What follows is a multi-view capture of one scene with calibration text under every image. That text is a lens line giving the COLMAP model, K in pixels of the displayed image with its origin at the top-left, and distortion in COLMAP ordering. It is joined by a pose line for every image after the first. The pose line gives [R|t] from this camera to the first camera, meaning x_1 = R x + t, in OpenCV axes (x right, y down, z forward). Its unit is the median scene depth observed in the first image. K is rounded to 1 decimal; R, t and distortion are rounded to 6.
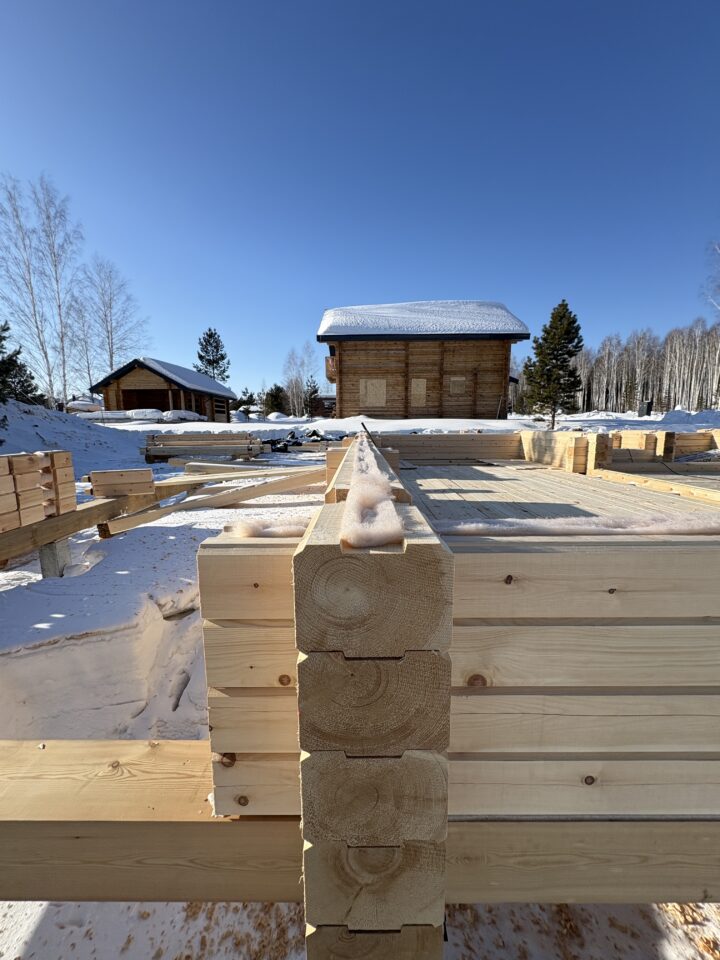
lens RADIAL K [[377.4, 0, 357.5], [0, 377.4, 482.7], [0, 0, 1]] dist [-0.001099, -0.000062]
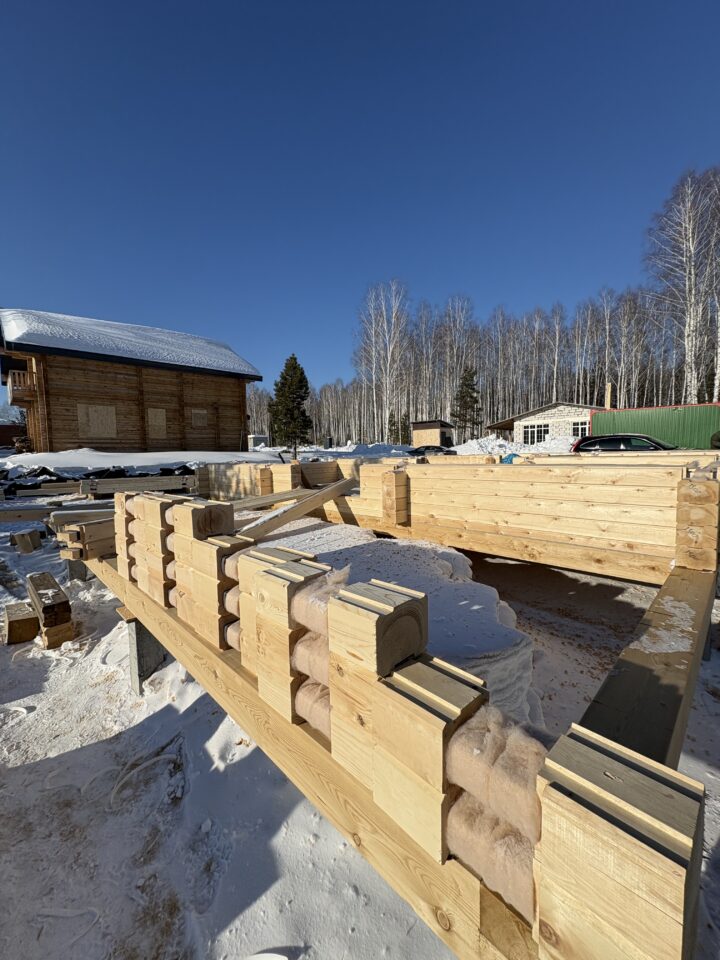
lens RADIAL K [[377.4, 0, 360.6], [0, 377.4, 480.9], [0, 0, 1]] dist [-0.001099, -0.000062]
pose [[0.710367, -0.061828, 0.701111, -0.139748], [0.125457, 0.991305, -0.039695, -0.002071], [-0.692560, 0.116157, 0.711947, 0.021490]]
